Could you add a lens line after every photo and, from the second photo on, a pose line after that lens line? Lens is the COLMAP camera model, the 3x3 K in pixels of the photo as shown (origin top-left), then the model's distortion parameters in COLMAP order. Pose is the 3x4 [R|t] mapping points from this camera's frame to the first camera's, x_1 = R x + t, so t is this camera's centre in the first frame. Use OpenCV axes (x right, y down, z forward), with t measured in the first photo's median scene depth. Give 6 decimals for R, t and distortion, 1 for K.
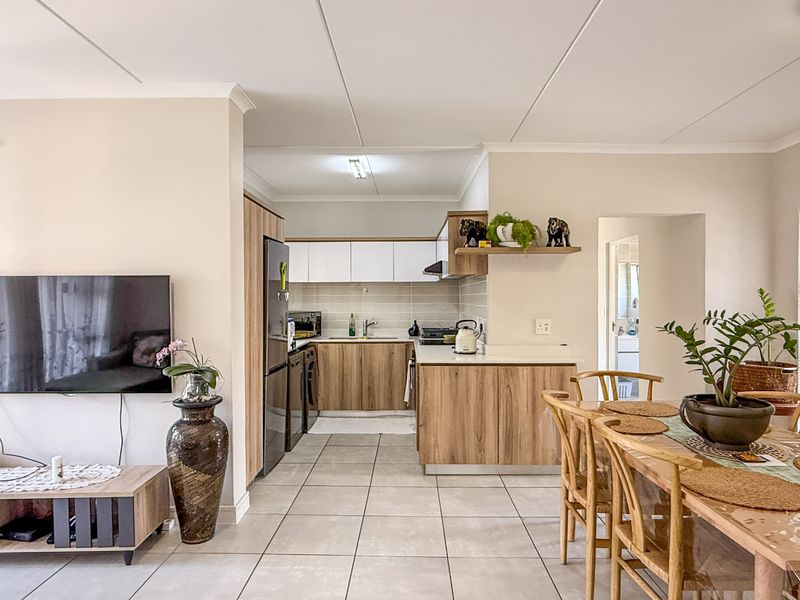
lens RADIAL K [[499.2, 0, 400.0], [0, 499.2, 300.0], [0, 0, 1]] dist [-0.003549, -0.000646]
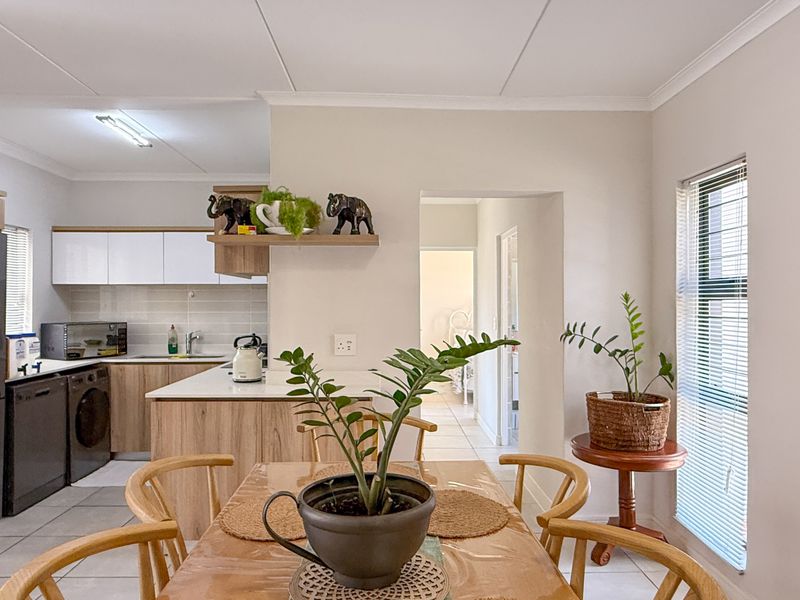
lens RADIAL K [[554.1, 0, 400.0], [0, 554.1, 300.0], [0, 0, 1]] dist [-0.004891, -0.001007]
pose [[0.999204, 0.001907, 0.039837, 0.323217], [-0.001466, 0.999937, -0.011107, -0.003417], [-0.039856, 0.011040, 0.999144, 0.181066]]
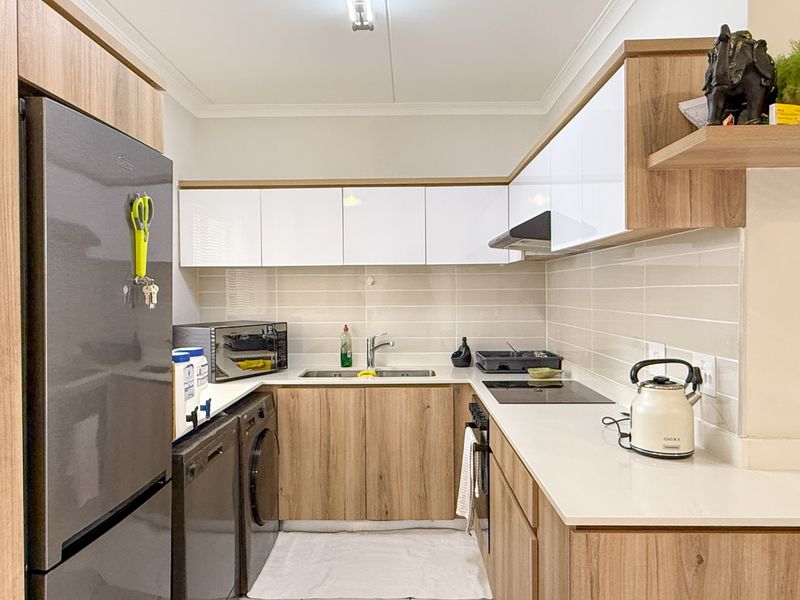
lens RADIAL K [[536.2, 0, 400.0], [0, 536.2, 300.0], [0, 0, 1]] dist [0.001523, 0.001147]
pose [[0.999990, -0.004536, -0.000508, -0.054664], [0.004541, 0.999946, 0.009302, -0.006860], [0.000465, -0.009304, 0.999957, 0.615788]]
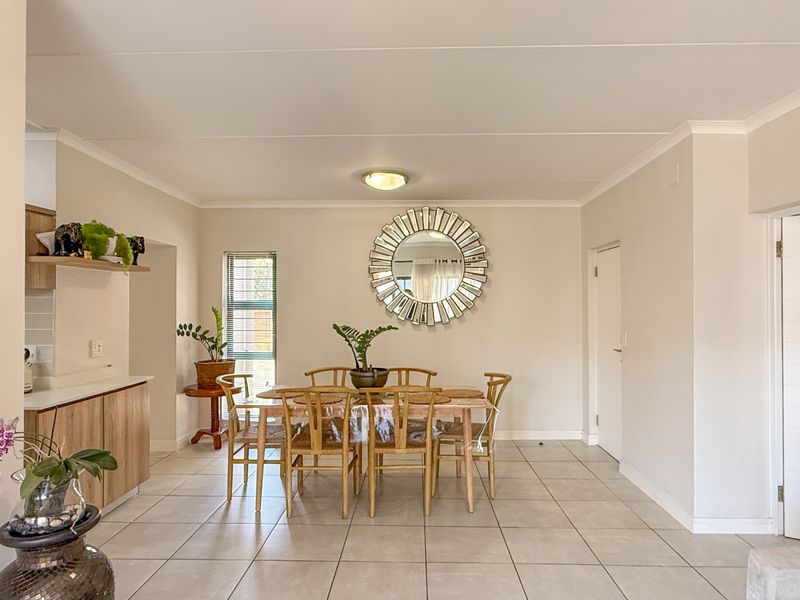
lens RADIAL K [[518.6, 0, 400.0], [0, 518.6, 300.0], [0, 0, 1]] dist [-0.002976, 0.000116]
pose [[0.007786, 0.013971, 0.999872, -0.638927], [0.009238, 0.999859, -0.014043, -0.016603], [-0.999927, 0.009346, 0.007656, 0.418966]]
